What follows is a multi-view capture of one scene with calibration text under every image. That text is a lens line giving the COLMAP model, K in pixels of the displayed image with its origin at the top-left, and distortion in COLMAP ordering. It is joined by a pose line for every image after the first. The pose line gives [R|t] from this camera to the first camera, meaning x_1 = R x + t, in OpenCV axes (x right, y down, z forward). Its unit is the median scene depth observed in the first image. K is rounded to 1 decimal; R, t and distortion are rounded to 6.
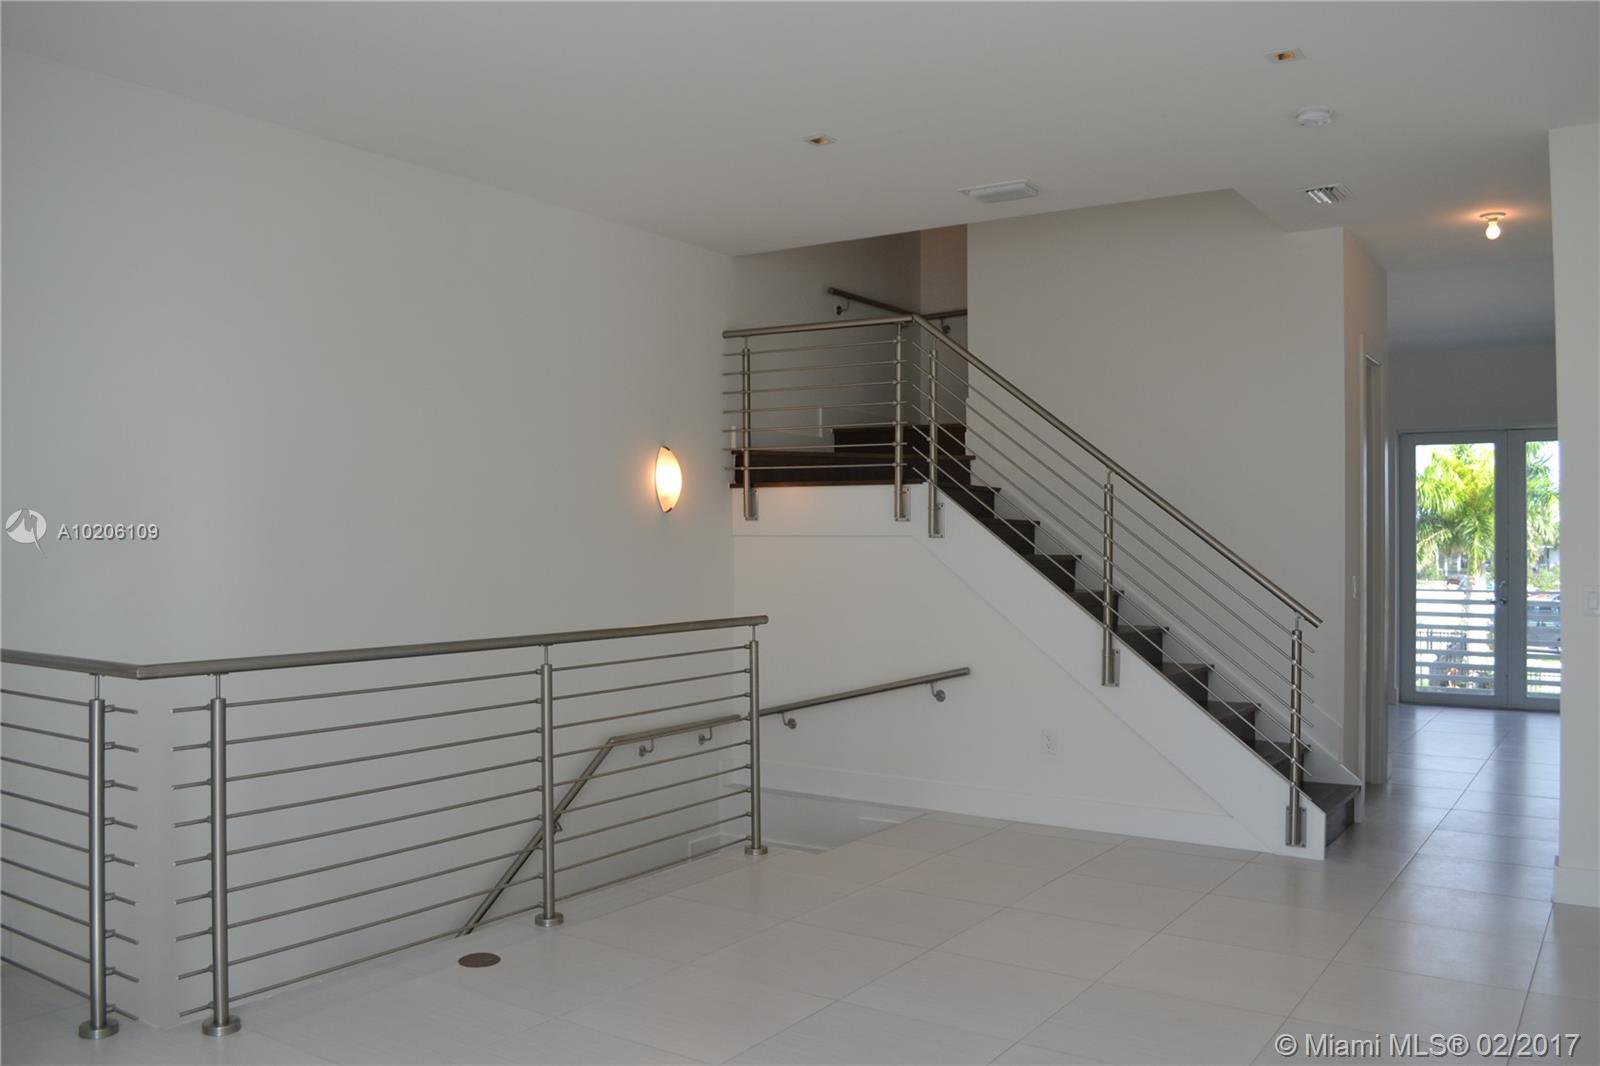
lens RADIAL K [[1293.4, 0, 832.5], [0, 1293.4, 522.4], [0, 0, 1]] dist [-0.065238, 0.008812]
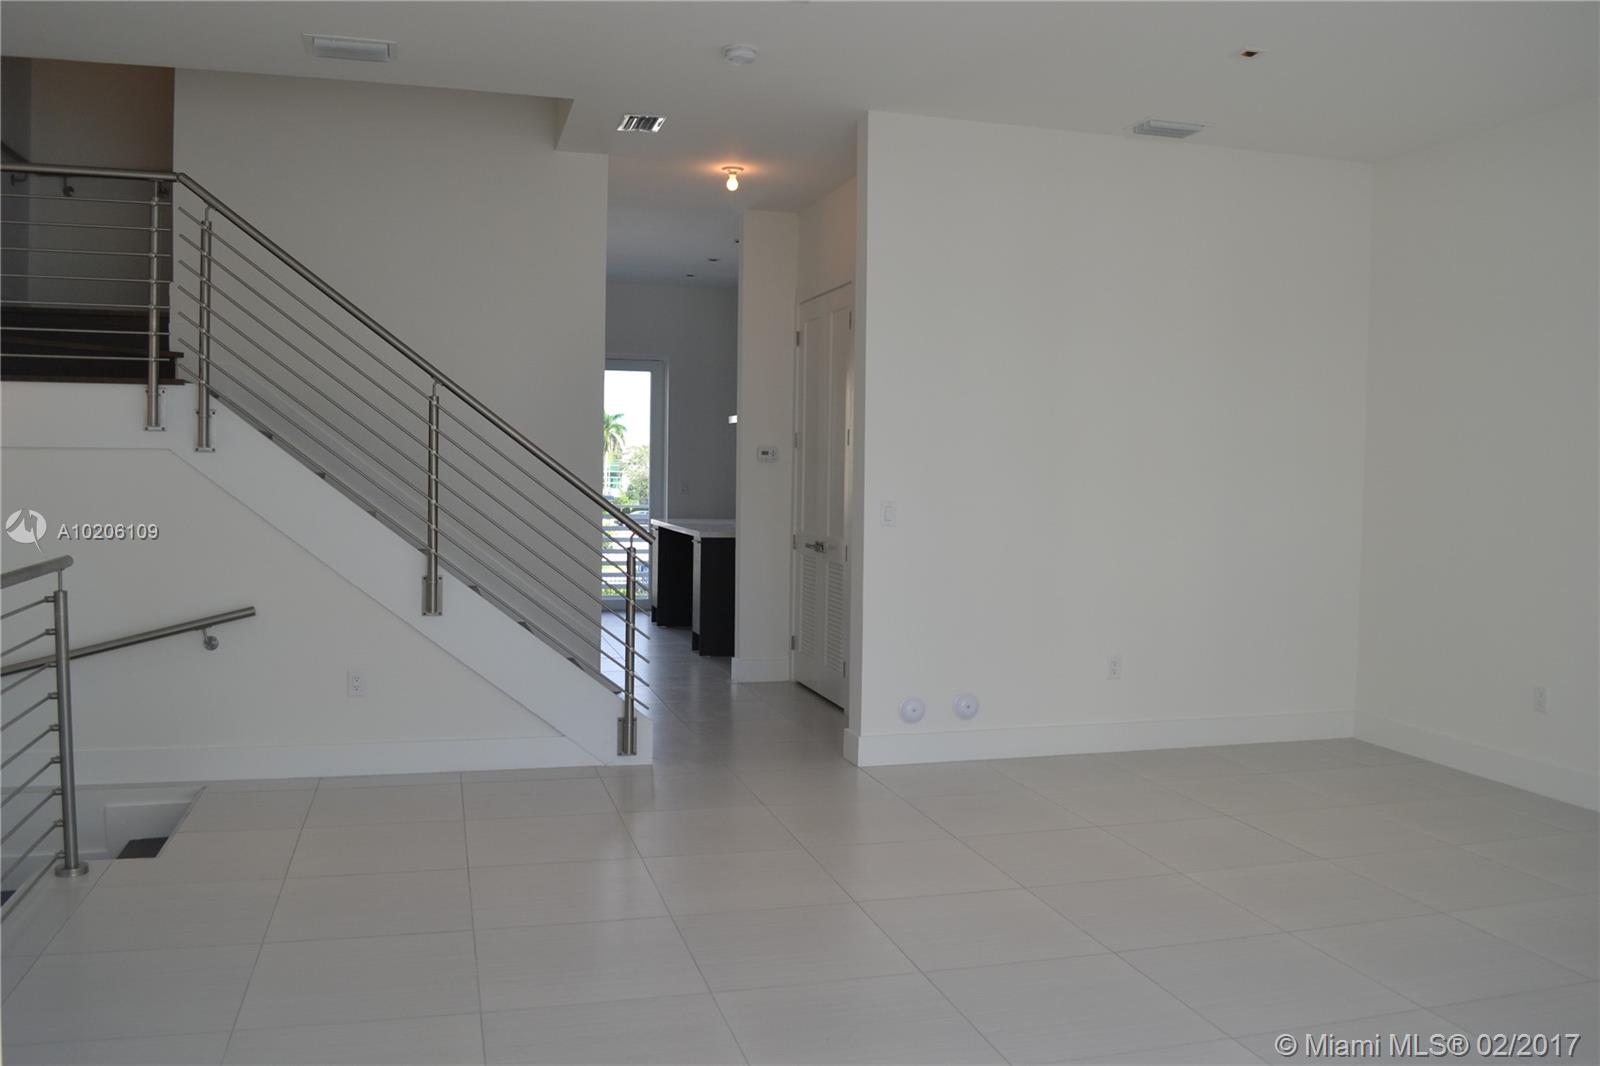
lens RADIAL K [[1284.7, 0, 812.4], [0, 1284.7, 527.5], [0, 0, 1]] dist [-0.085898, 0.002546]
pose [[0.655565, -0.030279, 0.754532, -0.274287], [-0.025320, 0.997753, 0.062039, 0.000383], [-0.754714, -0.059776, 0.653325, 0.187546]]
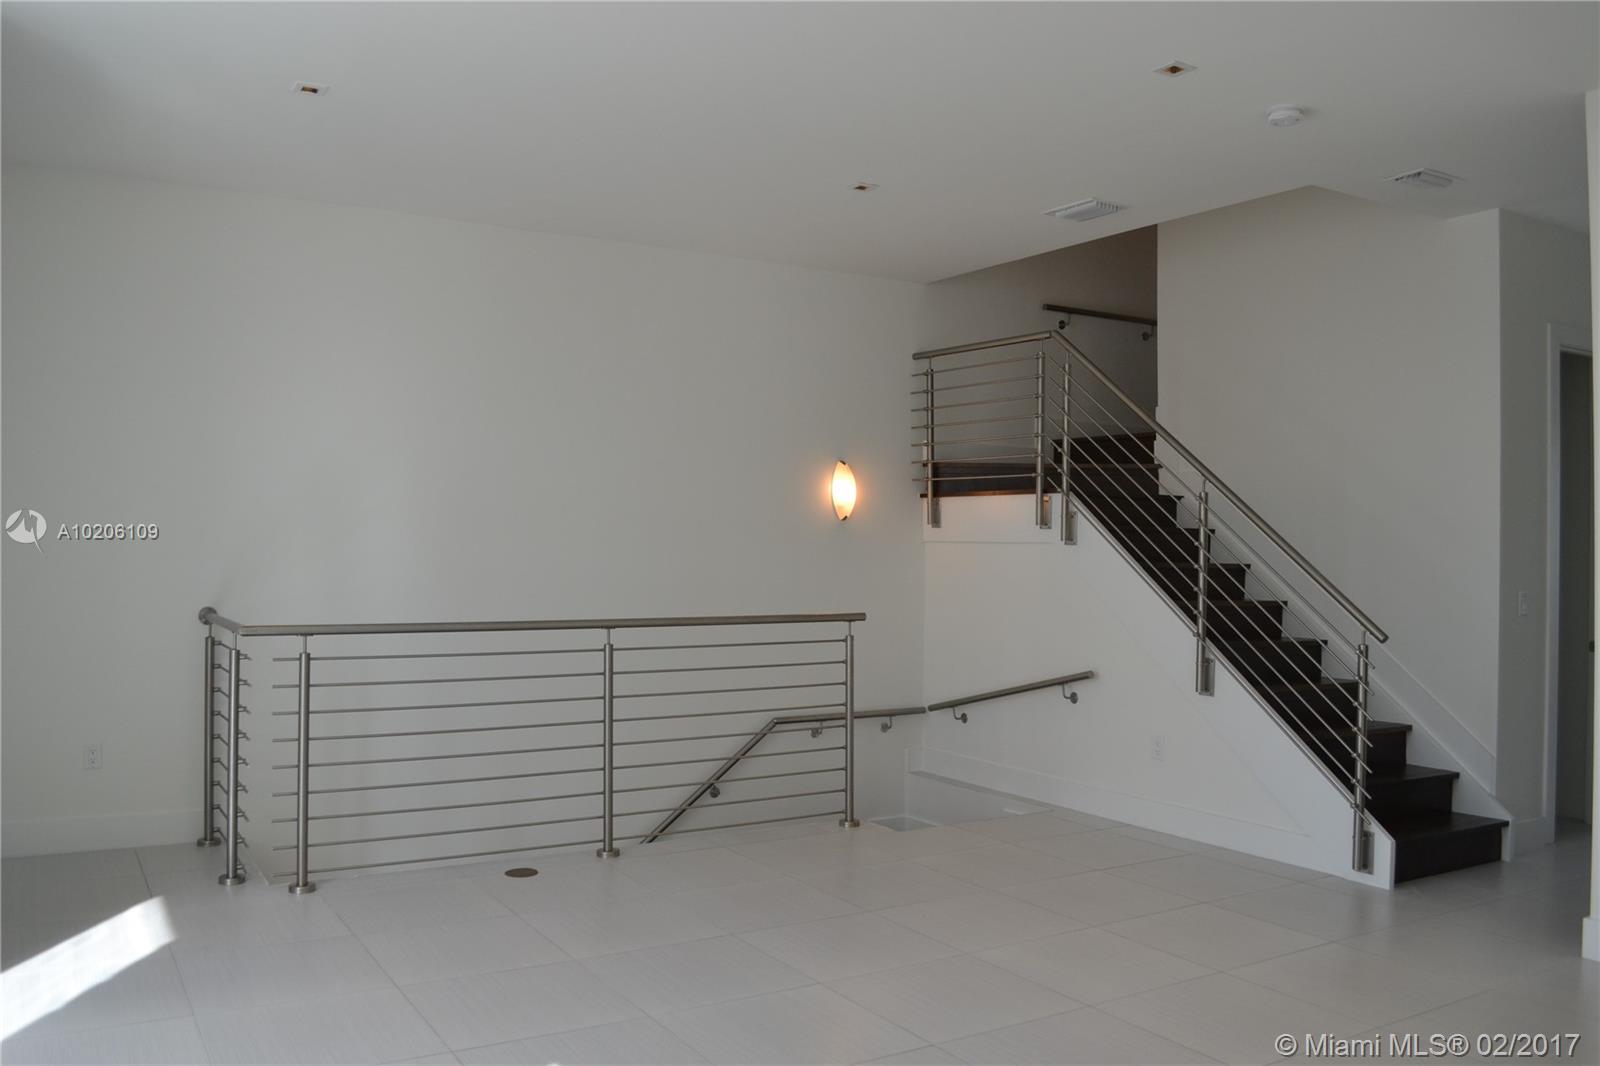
lens RADIAL K [[1305.7, 0, 835.6], [0, 1305.7, 536.3], [0, 0, 1]] dist [-0.064146, 0.006450]
pose [[0.912312, 0.006384, -0.409445, 0.340795], [-0.004467, 0.999974, 0.005638, -0.000139], [0.409471, -0.003314, 0.912317, -0.029558]]
